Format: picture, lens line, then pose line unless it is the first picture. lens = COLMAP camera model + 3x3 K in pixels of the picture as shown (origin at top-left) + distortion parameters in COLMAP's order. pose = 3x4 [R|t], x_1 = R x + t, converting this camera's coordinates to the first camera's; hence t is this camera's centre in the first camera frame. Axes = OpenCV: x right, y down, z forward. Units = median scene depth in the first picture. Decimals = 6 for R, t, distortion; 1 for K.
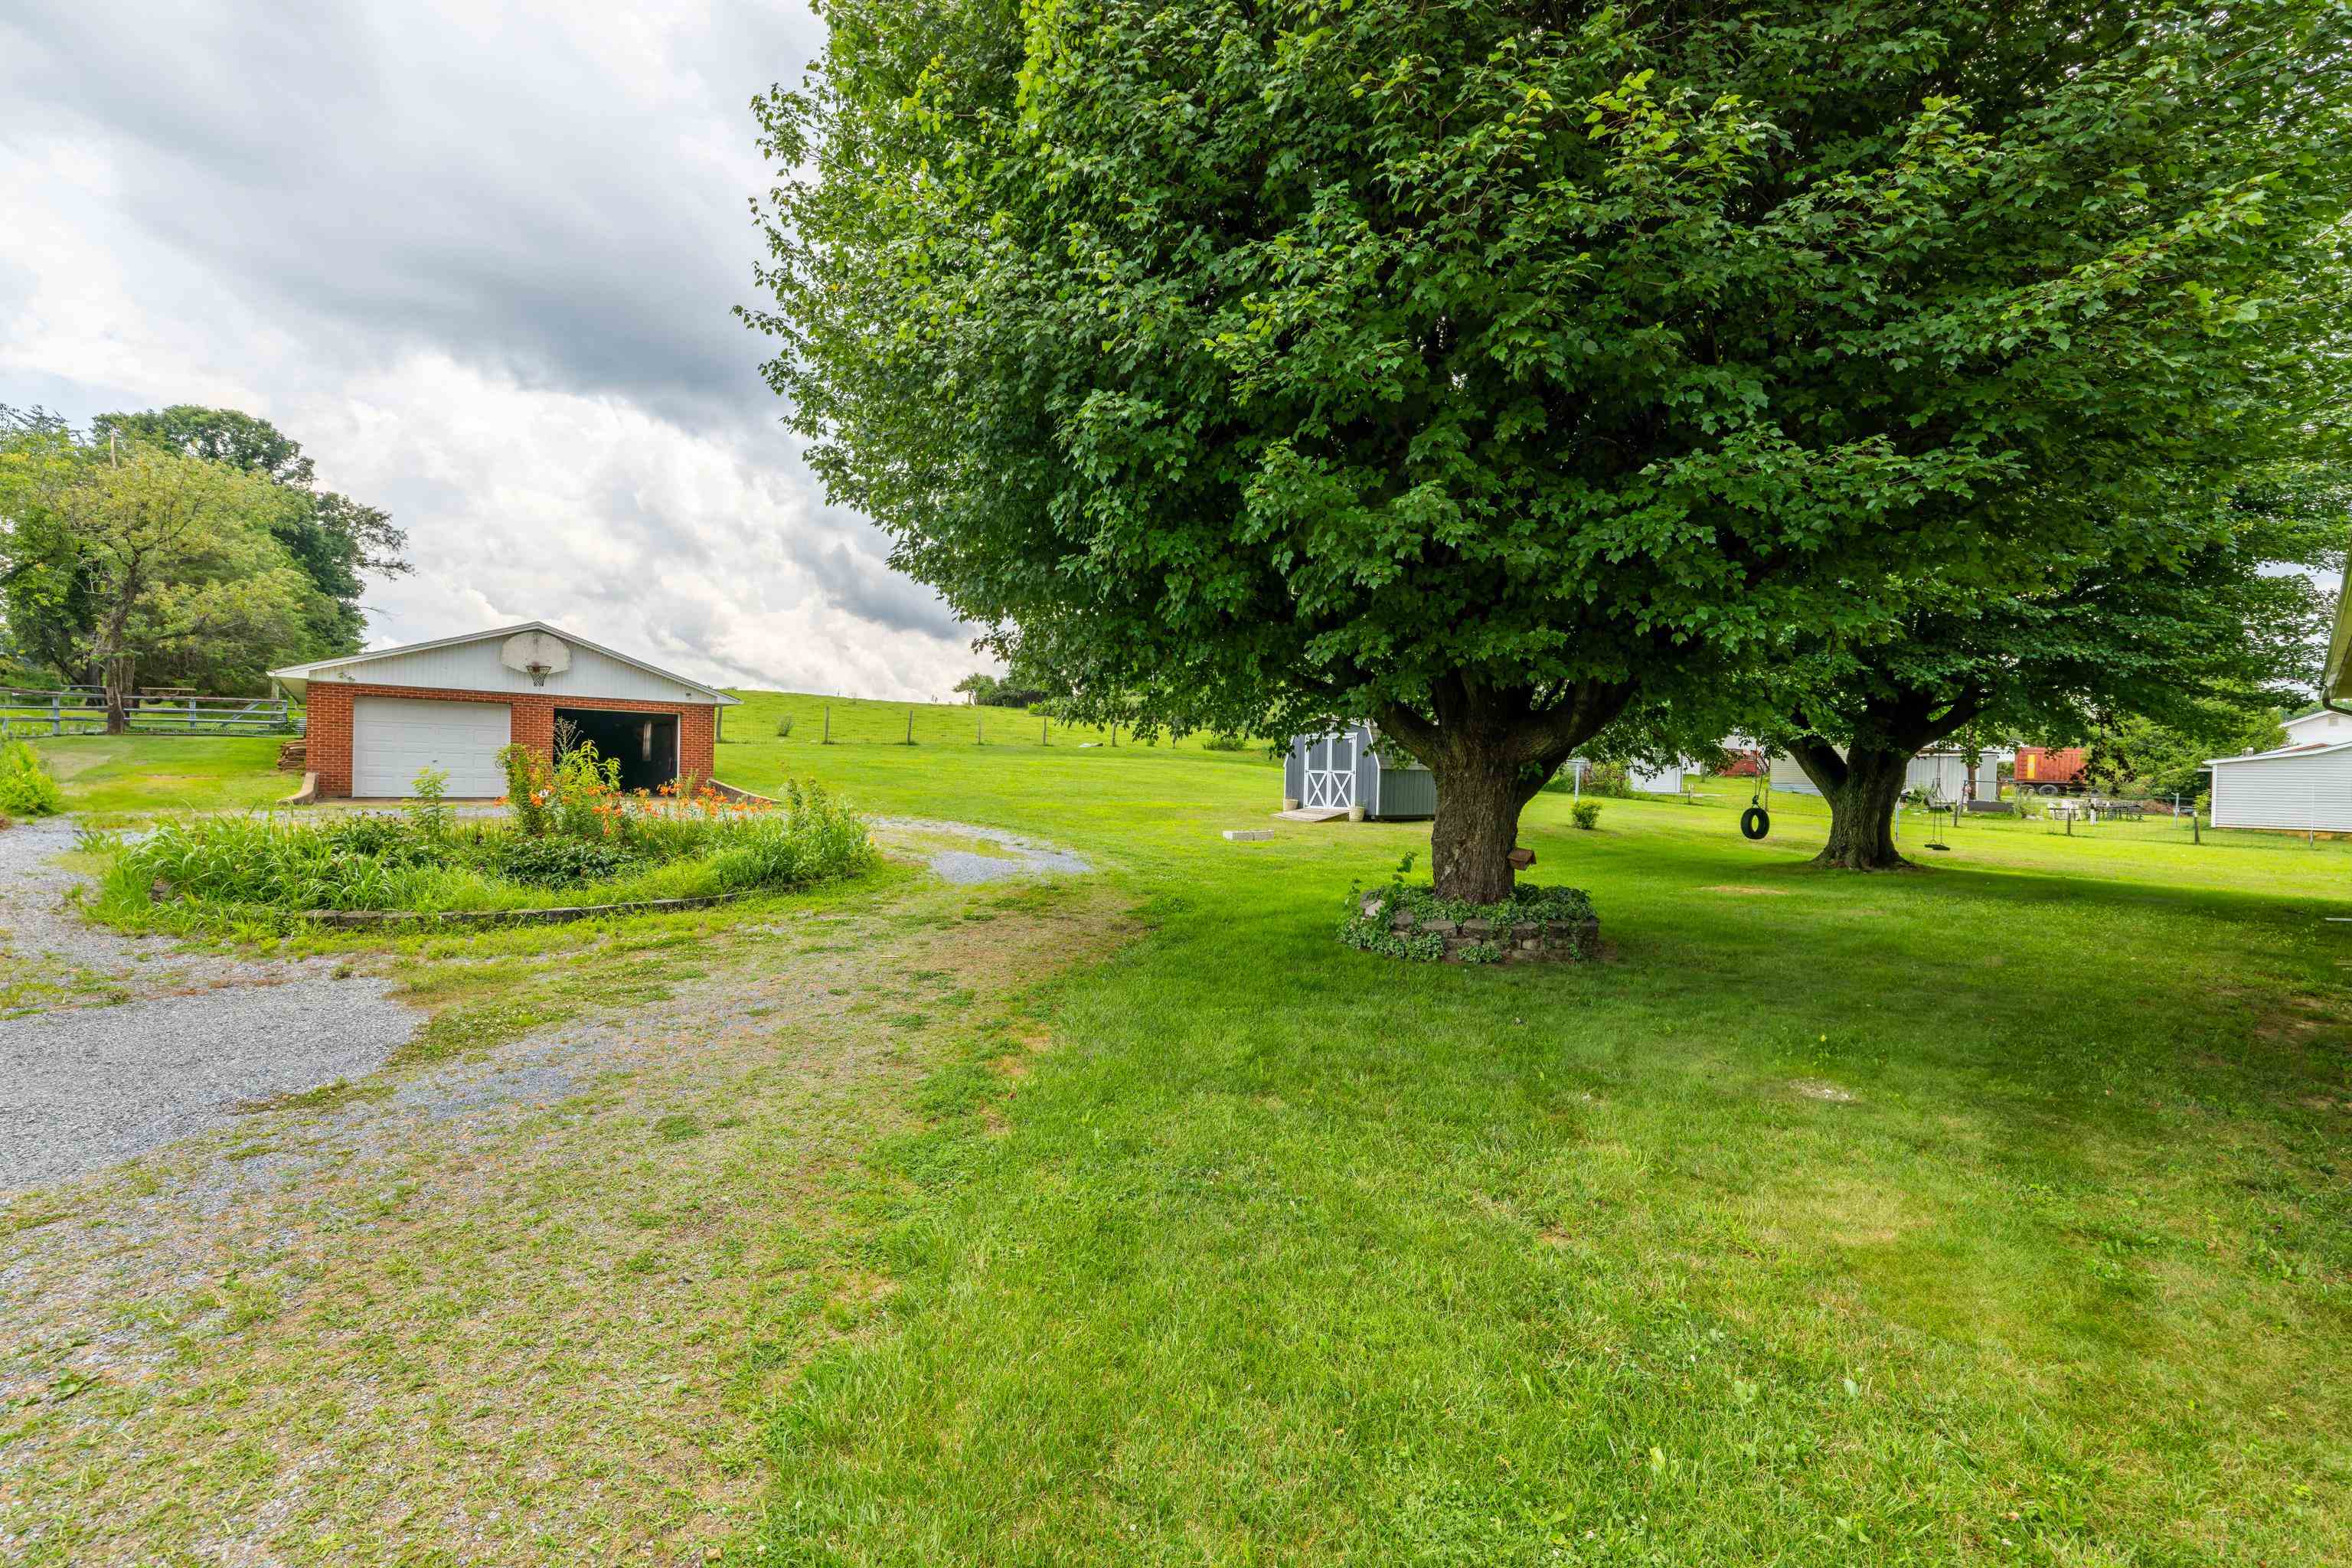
lens RADIAL K [[991.6, 0, 1180.9], [0, 991.6, 767.2], [0, 0, 1]] dist [-0.000279, 0.000286]
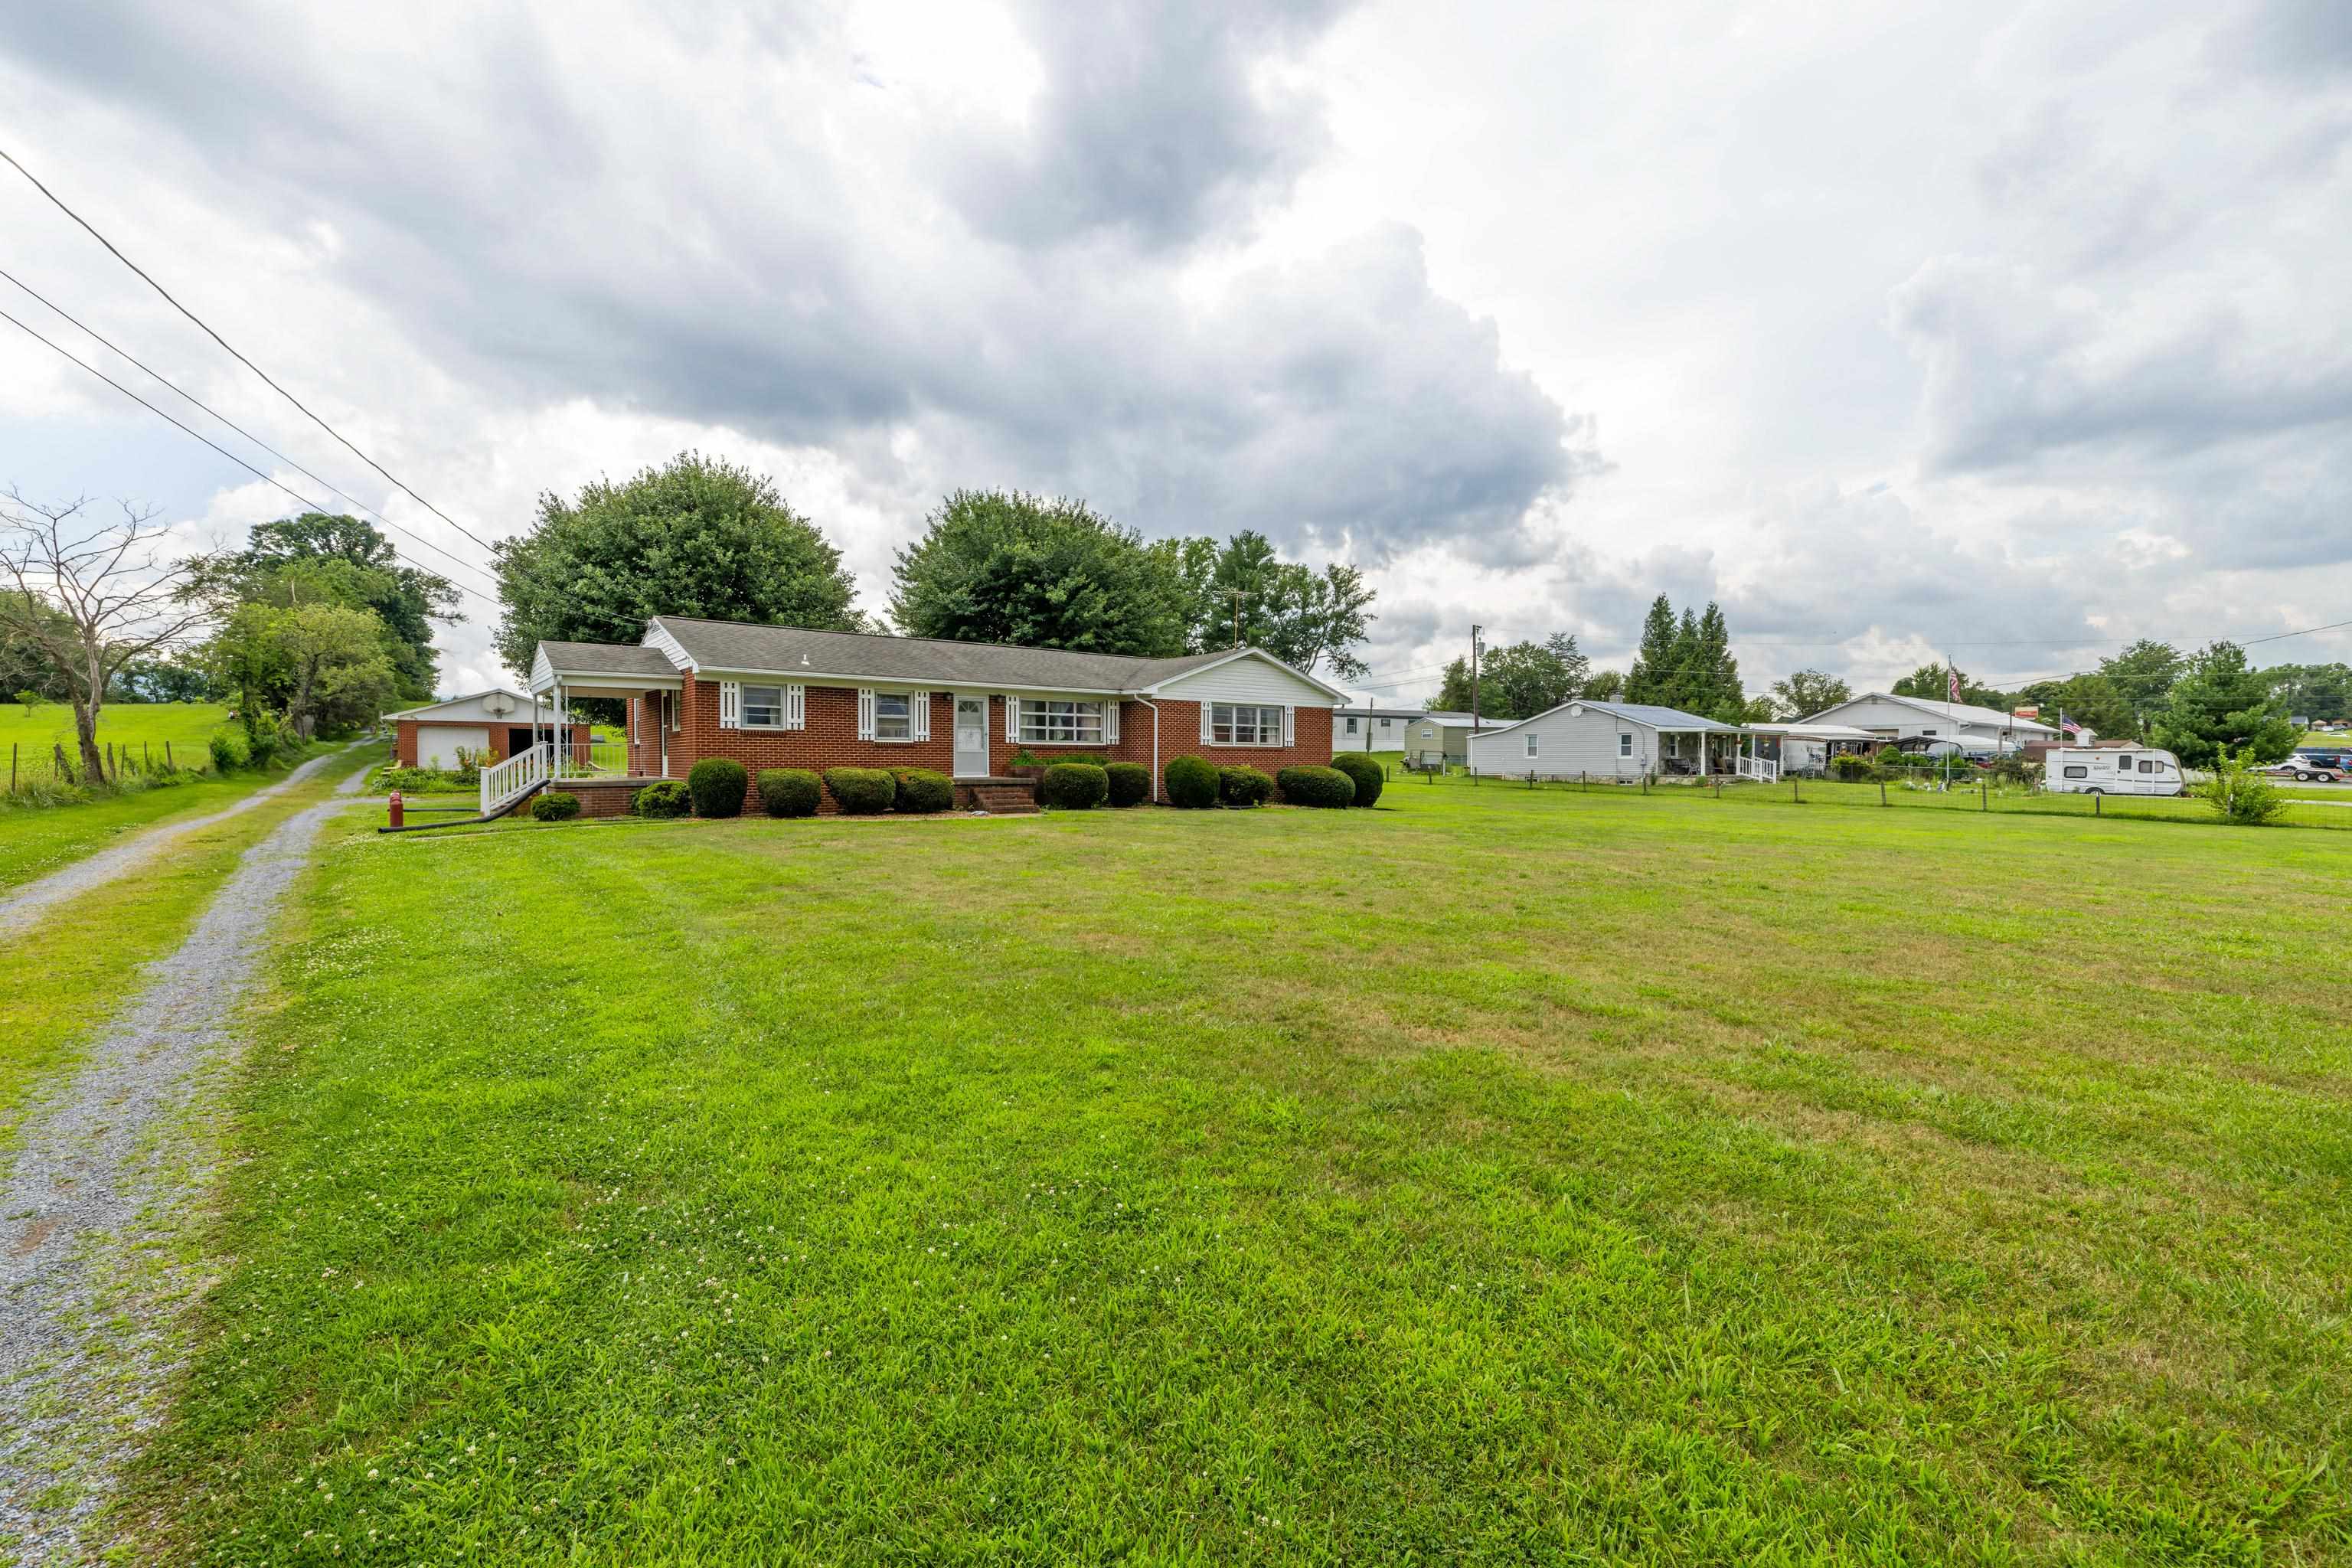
lens RADIAL K [[992.8, 0, 1183.4], [0, 992.8, 778.2], [0, 0, 1]] dist [-0.000024, 0.000187]
pose [[0.998426, -0.016586, -0.053581, 0.755703], [0.017743, 0.999618, 0.021188, 0.022885], [0.053209, -0.022105, 0.998339, -0.859523]]
